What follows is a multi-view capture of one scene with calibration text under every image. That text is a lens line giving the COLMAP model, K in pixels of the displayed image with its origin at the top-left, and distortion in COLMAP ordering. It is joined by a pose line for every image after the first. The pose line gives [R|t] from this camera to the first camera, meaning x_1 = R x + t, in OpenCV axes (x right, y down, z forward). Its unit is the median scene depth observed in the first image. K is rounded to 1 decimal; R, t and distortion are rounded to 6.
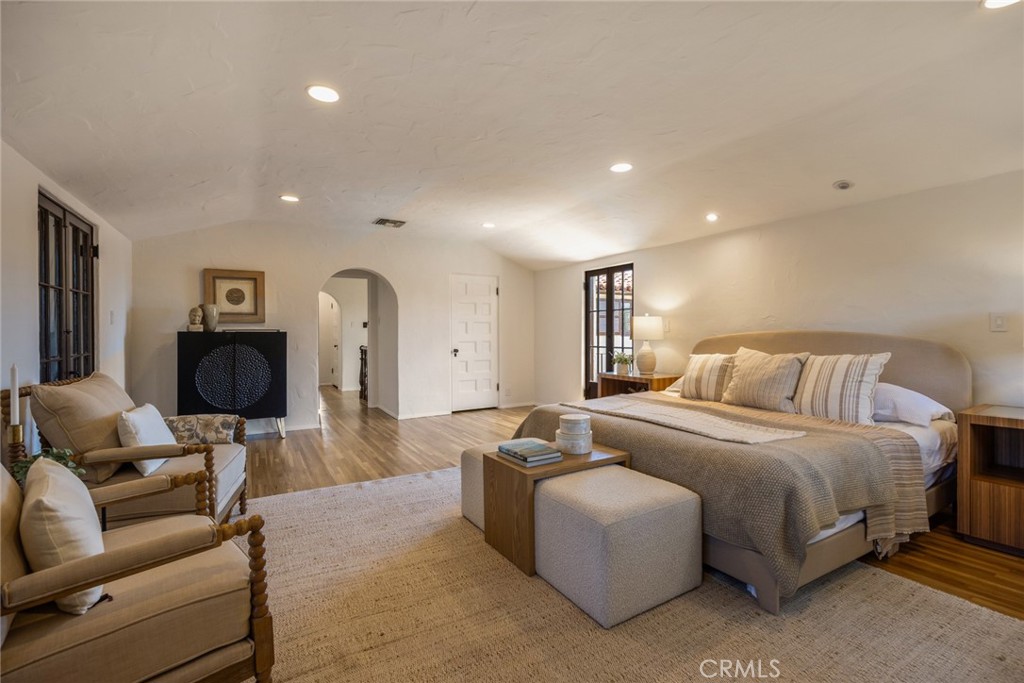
lens RADIAL K [[450.3, 0, 514.3], [0, 450.3, 336.5], [0, 0, 1]] dist [-0.017070, 0.000260]
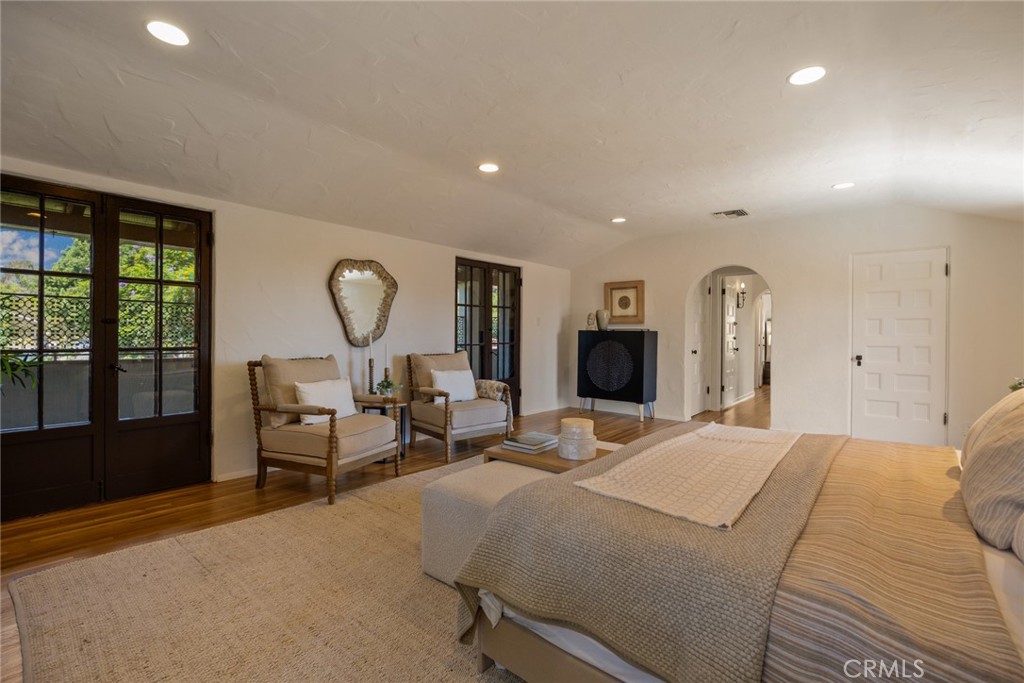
lens RADIAL K [[466.0, 0, 515.8], [0, 466.0, 334.4], [0, 0, 1]] dist [-0.013473, 0.000139]
pose [[0.340595, 0.011070, -0.940145, 0.501883], [-0.015928, 0.999855, 0.006003, -0.002949], [0.940075, 0.012930, 0.340722, 0.269850]]
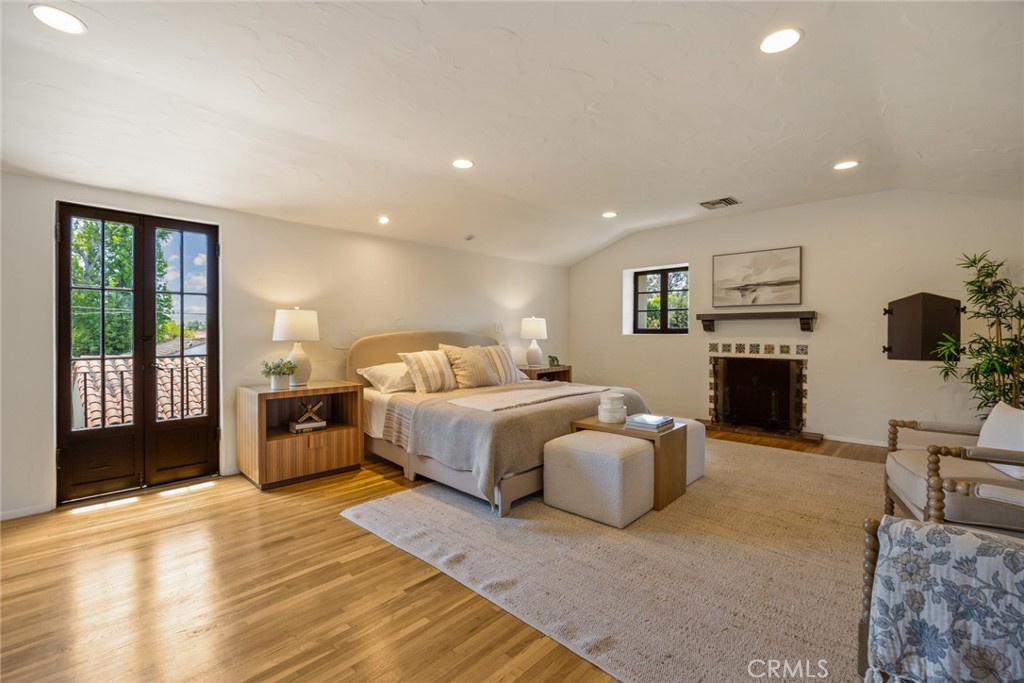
lens RADIAL K [[450.3, 0, 514.3], [0, 450.3, 336.5], [0, 0, 1]] dist [-0.017070, 0.000260]
pose [[-0.276663, -0.003272, 0.960962, -0.519446], [0.007476, 0.999957, 0.005557, -0.001201], [-0.960938, 0.008722, -0.276626, 0.814931]]
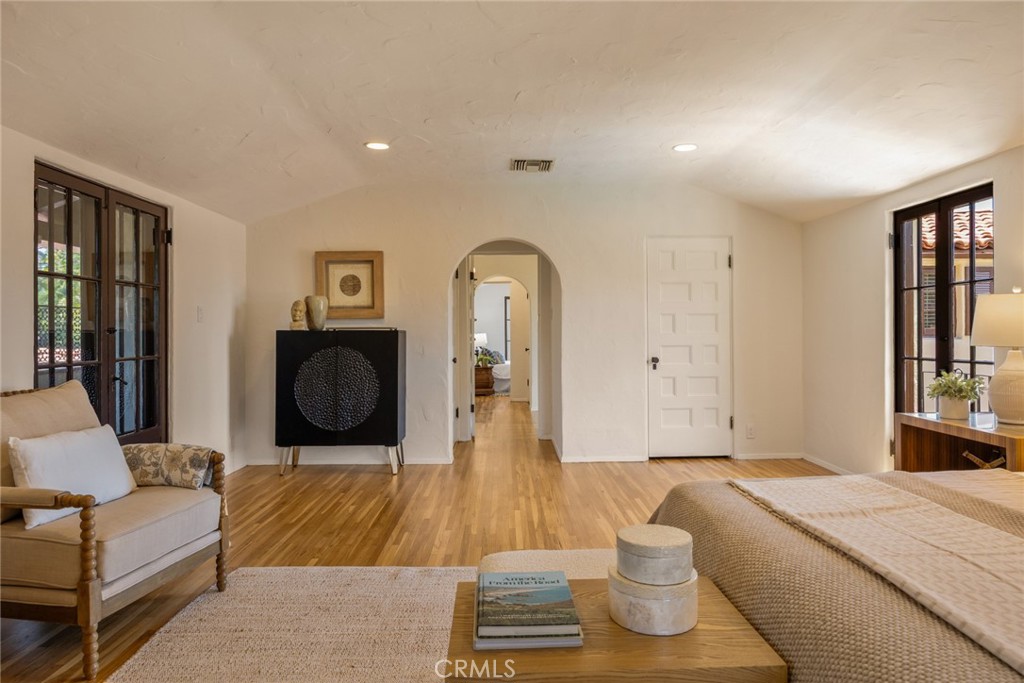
lens RADIAL K [[605.0, 0, 516.9], [0, 605.0, 329.0], [0, 0, 1]] dist [-0.009770, -0.001255]
pose [[0.870567, -0.002953, -0.492041, 0.148519], [-0.002650, 0.999939, -0.010690, -0.002254], [0.492043, 0.010610, 0.870506, 0.225955]]
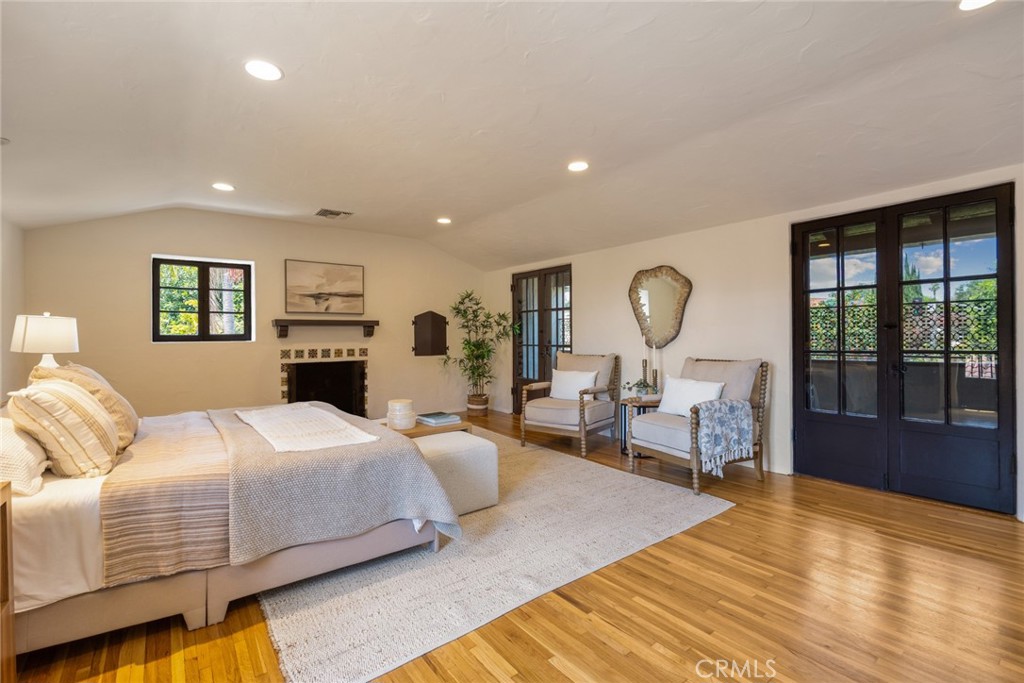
lens RADIAL K [[450.3, 0, 514.3], [0, 450.3, 336.5], [0, 0, 1]] dist [-0.017070, 0.000260]
pose [[-0.992895, 0.015760, -0.117949, -0.019724], [0.015172, 0.999868, 0.005880, -0.004267], [0.118026, 0.004048, -0.993002, 1.152357]]
